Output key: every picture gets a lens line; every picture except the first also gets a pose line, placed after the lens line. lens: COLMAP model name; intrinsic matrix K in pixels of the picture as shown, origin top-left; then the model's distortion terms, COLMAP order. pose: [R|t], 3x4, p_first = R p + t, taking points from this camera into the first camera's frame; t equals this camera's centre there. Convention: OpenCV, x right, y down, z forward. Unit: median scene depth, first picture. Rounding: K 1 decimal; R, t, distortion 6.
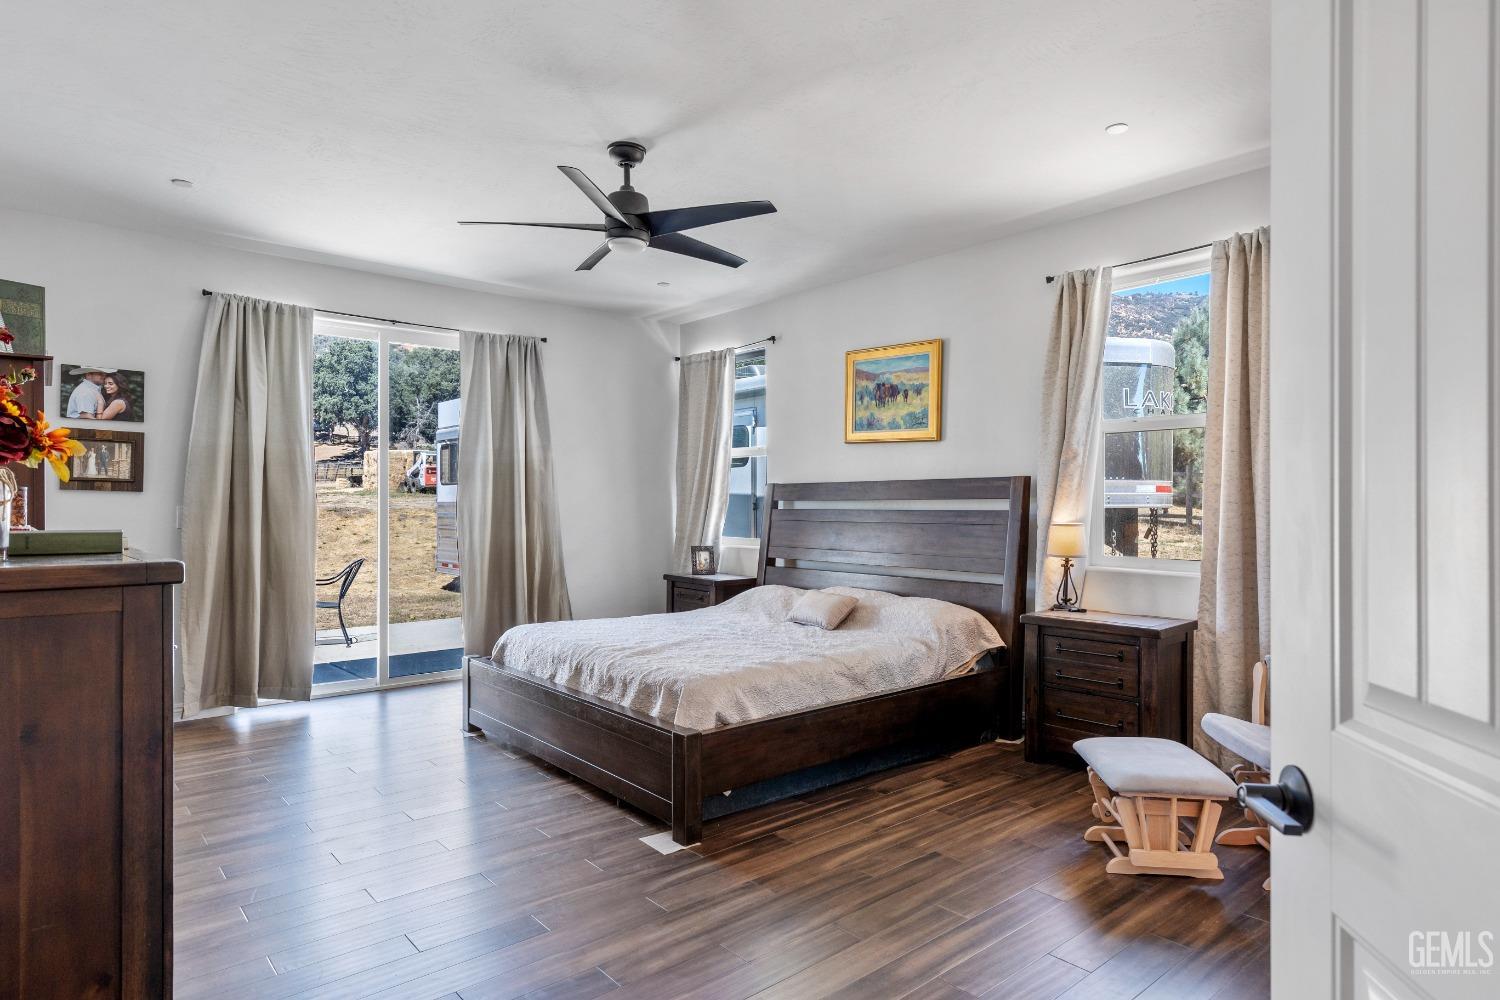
lens RADIAL K [[847.2, 0, 750.0], [0, 847.2, 500.0], [0, 0, 1]] dist [-0.000622, 0.000593]
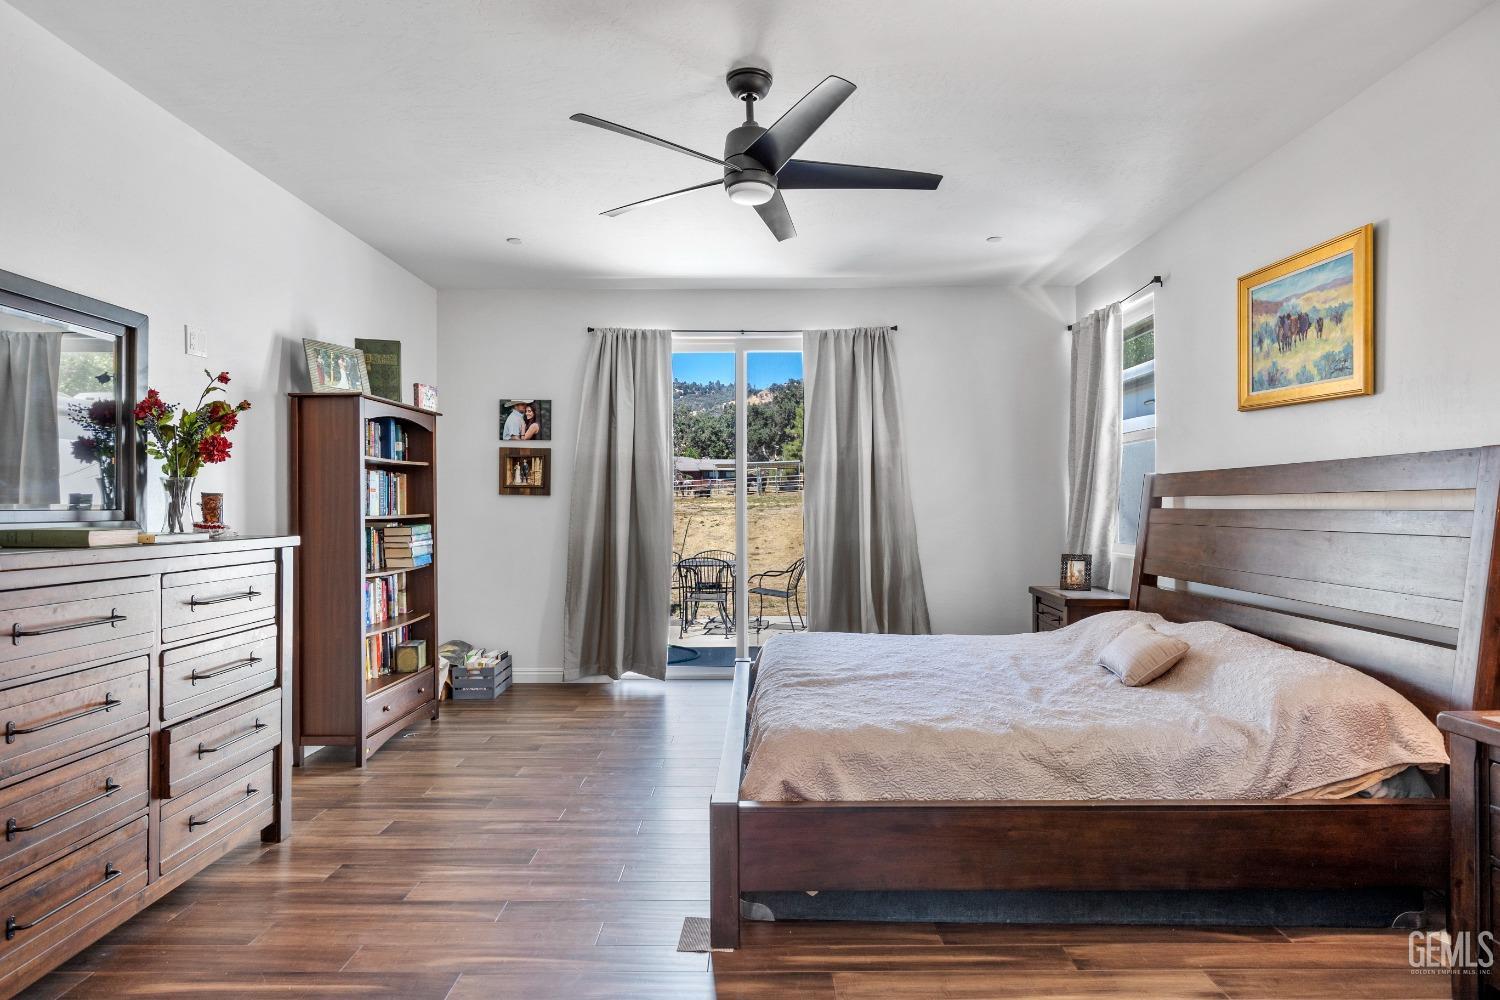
lens RADIAL K [[790.2, 0, 750.0], [0, 790.2, 500.0], [0, 0, 1]] dist [0.000641, -0.000478]
pose [[0.758071, -0.008796, -0.652112, 0.254750], [0.009425, 0.999952, -0.002532, 0.002296], [0.652103, -0.004226, 0.758118, 0.289815]]
